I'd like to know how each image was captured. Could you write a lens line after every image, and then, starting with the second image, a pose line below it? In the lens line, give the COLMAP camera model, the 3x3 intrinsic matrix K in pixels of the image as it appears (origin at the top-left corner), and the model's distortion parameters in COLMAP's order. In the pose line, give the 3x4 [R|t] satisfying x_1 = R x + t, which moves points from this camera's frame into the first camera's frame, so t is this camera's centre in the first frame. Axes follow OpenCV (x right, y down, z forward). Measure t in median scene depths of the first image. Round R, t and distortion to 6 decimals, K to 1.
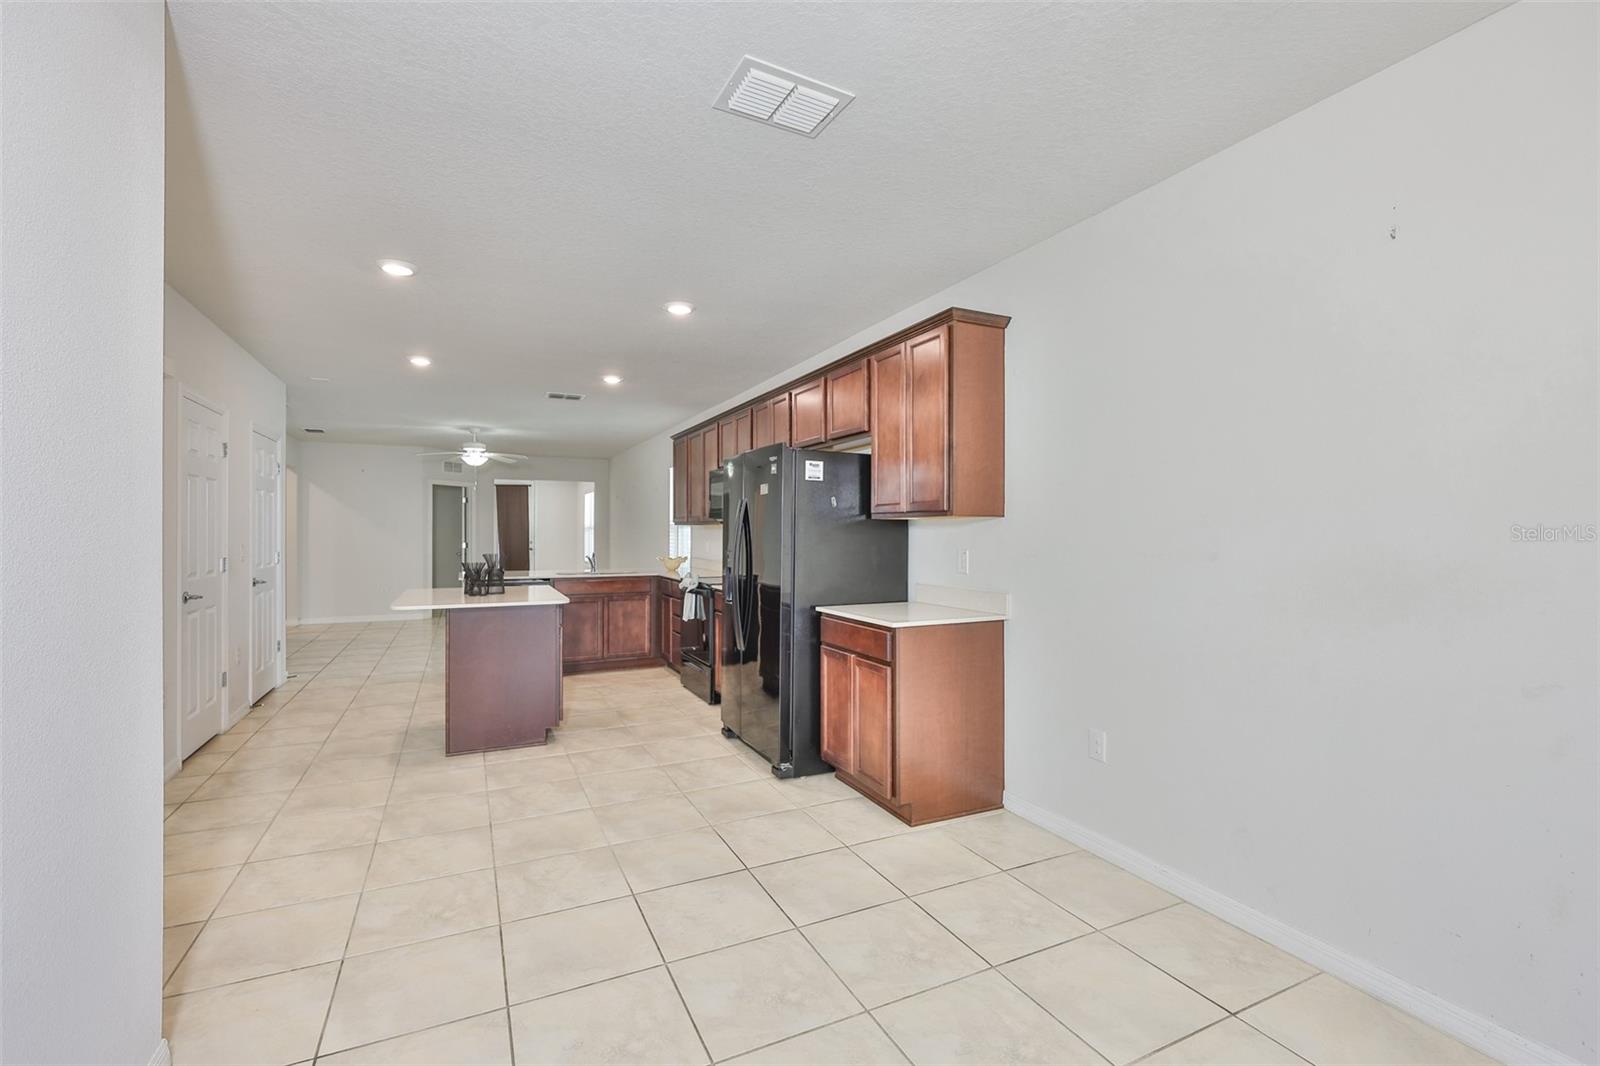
lens RADIAL K [[675.9, 0, 830.3], [0, 675.9, 534.7], [0, 0, 1]] dist [-0.005086, -0.000694]
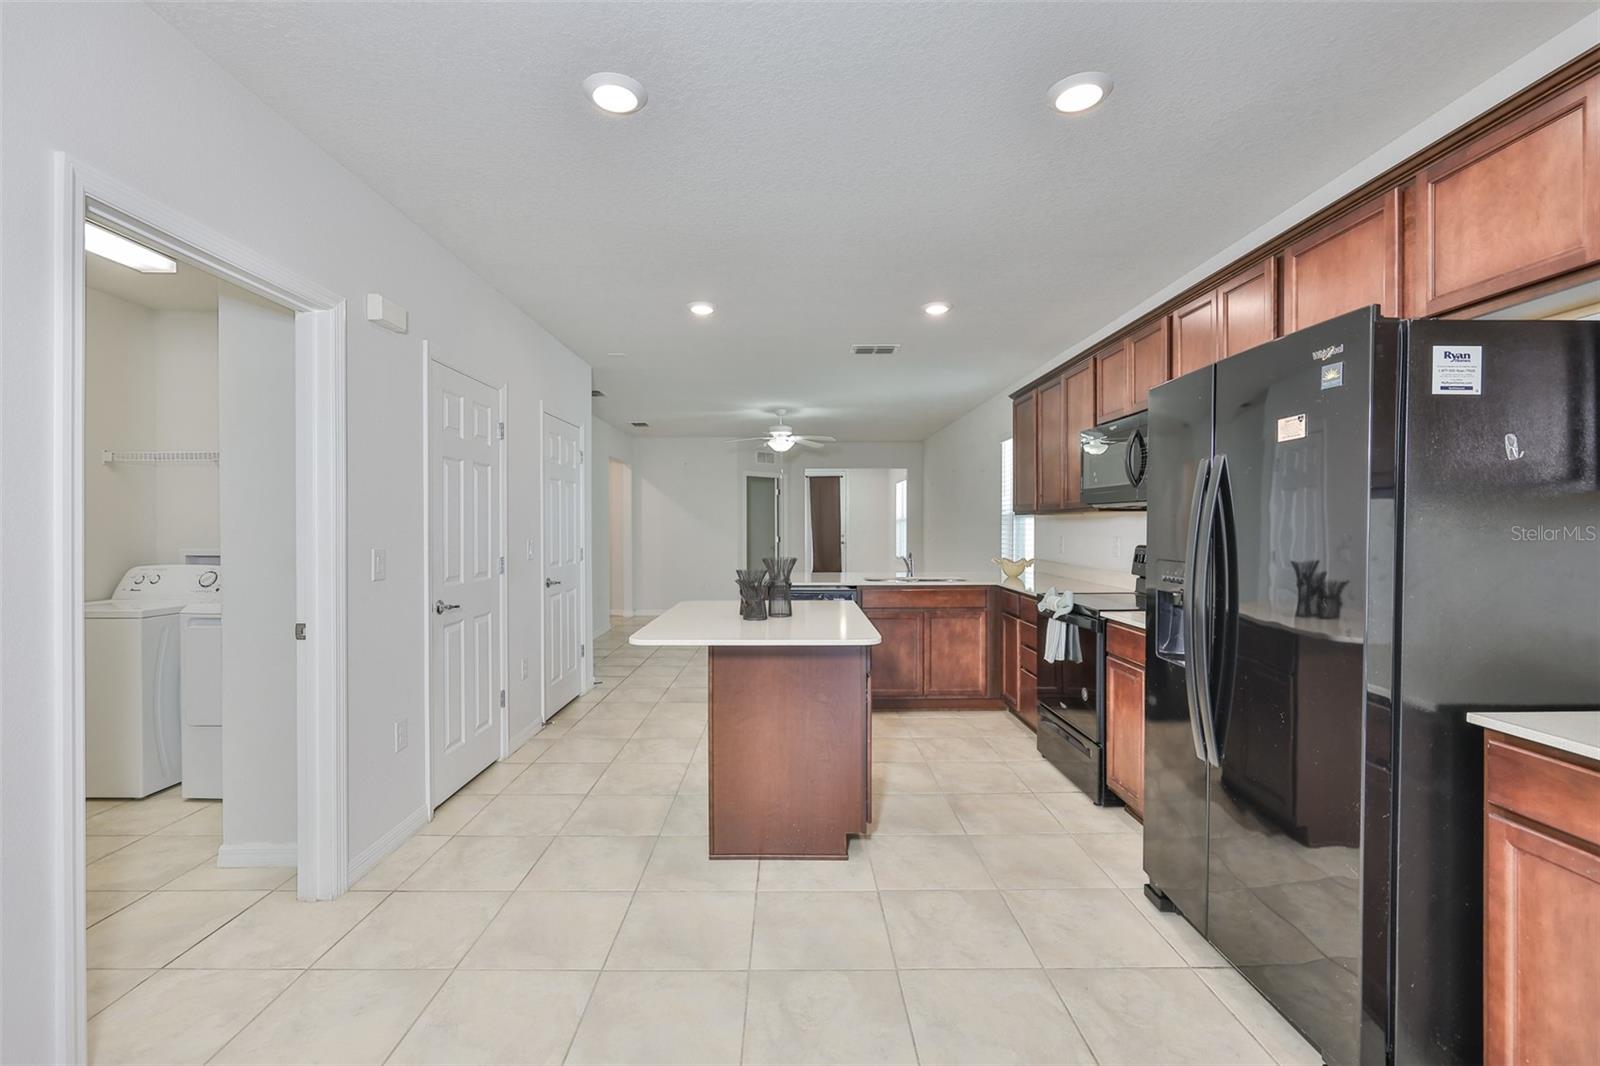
lens RADIAL K [[675.9, 0, 803.1], [0, 675.9, 529.4], [0, 0, 1]] dist [-0.005086, -0.000694]
pose [[0.885995, -0.000689, -0.463695, -0.113205], [0.002131, 0.999994, 0.002585, -0.001514], [0.463691, -0.003279, 0.885991, 0.291144]]
